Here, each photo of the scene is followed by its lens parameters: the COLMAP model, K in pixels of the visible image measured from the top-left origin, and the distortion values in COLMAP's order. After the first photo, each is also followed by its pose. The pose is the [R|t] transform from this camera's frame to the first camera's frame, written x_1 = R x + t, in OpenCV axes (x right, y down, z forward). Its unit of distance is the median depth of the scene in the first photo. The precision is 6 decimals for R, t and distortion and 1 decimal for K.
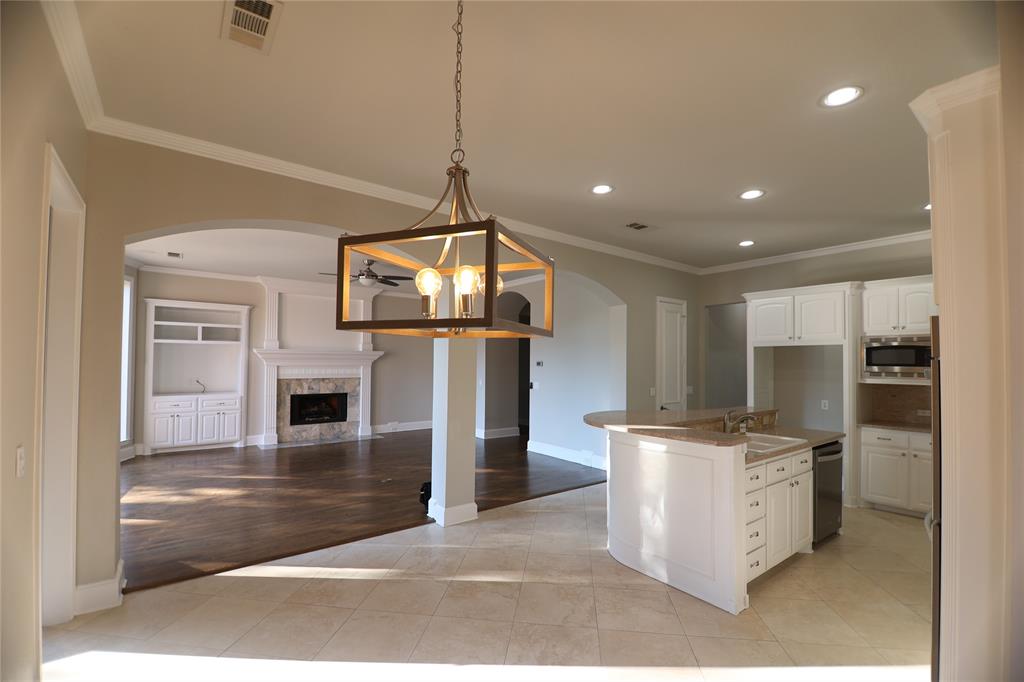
lens RADIAL K [[444.9, 0, 515.9], [0, 444.9, 353.7], [0, 0, 1]] dist [-0.008361, -0.005906]
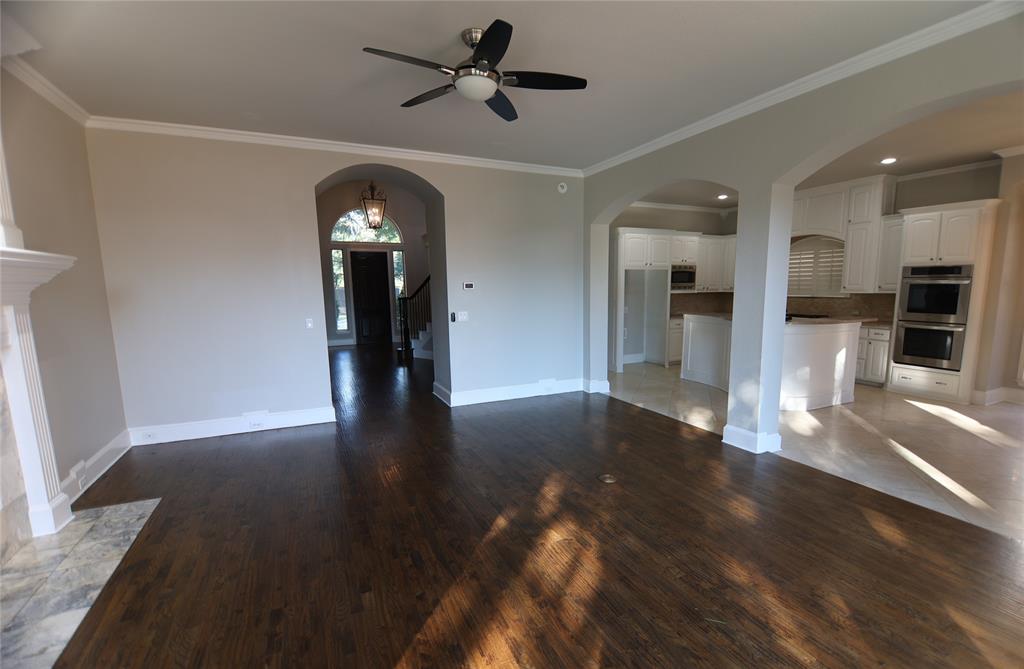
lens RADIAL K [[461.1, 0, 531.3], [0, 461.1, 360.0], [0, 0, 1]] dist [-0.011154, -0.004302]
pose [[0.207185, -0.166662, 0.964001, -0.658061], [-0.006408, 0.985130, 0.171692, 0.011947], [-0.978281, -0.041749, 0.203036, 0.721725]]
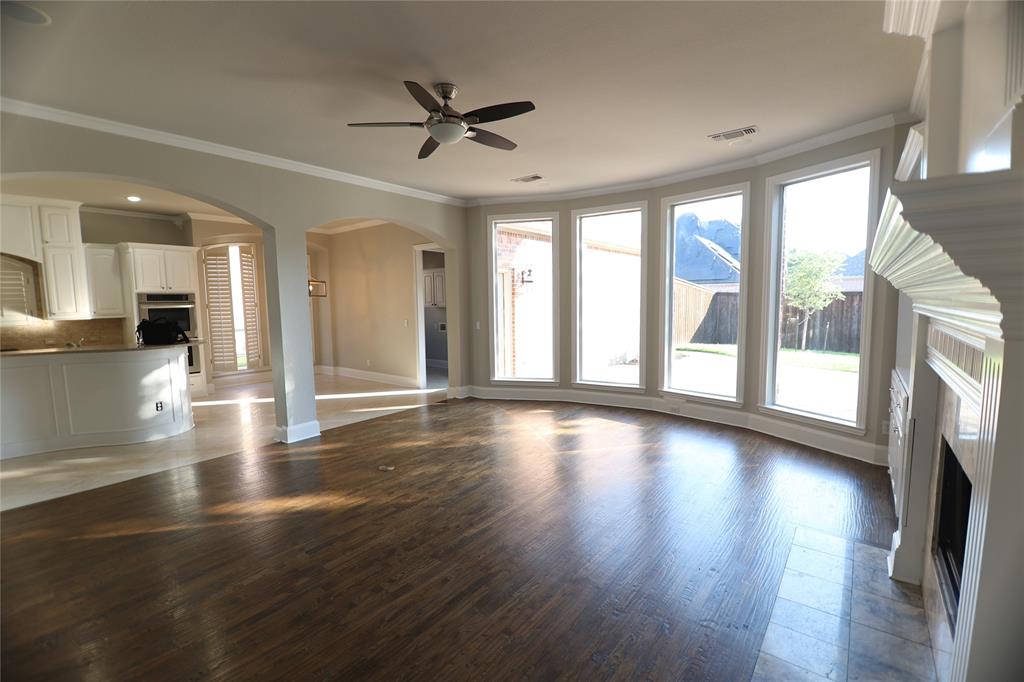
lens RADIAL K [[444.9, 0, 508.7], [0, 444.9, 345.3], [0, 0, 1]] dist [-0.008361, -0.005906]
pose [[-0.973085, 0.030050, -0.228479, -0.238313], [0.011449, 0.996541, 0.082309, 0.022859], [0.230162, 0.077478, -0.970063, 1.266635]]
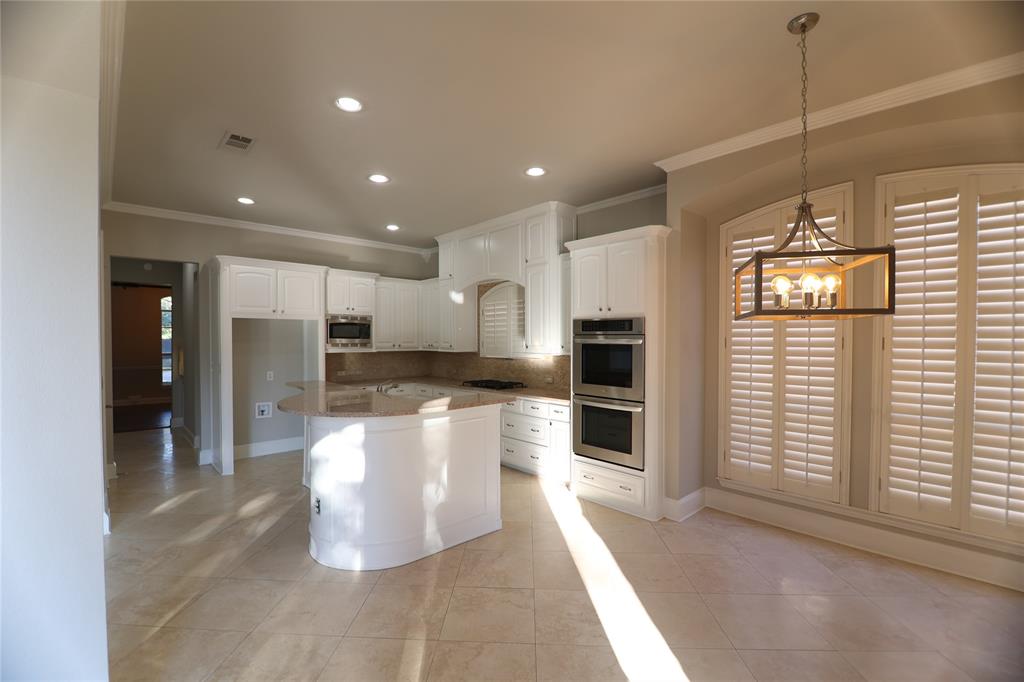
lens RADIAL K [[444.9, 0, 497.8], [0, 444.9, 349.4], [0, 0, 1]] dist [-0.008361, -0.005906]
pose [[-0.065988, -0.031232, 0.997331, -0.281807], [-0.021686, 0.999319, 0.029859, 0.007000], [-0.997585, -0.019657, -0.066621, 0.388498]]
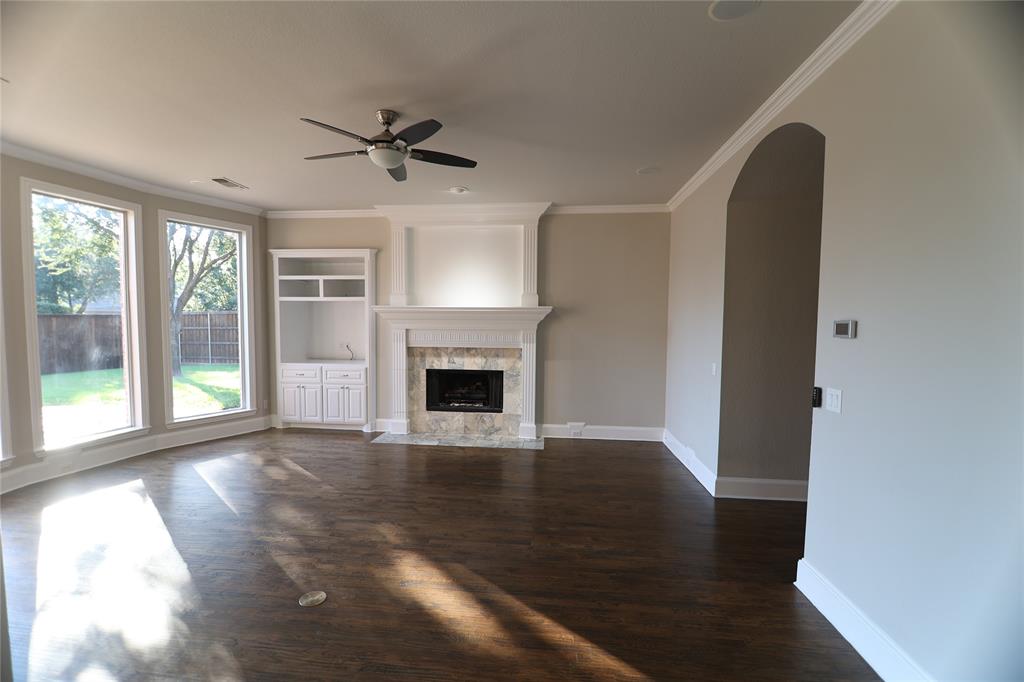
lens RADIAL K [[444.9, 0, 504.4], [0, 444.9, 348.6], [0, 0, 1]] dist [-0.008361, -0.005906]
pose [[0.721418, 0.038821, -0.691410, 0.090553], [0.009025, 0.997816, 0.065443, 0.014014], [0.692441, -0.053452, 0.719492, 0.613835]]
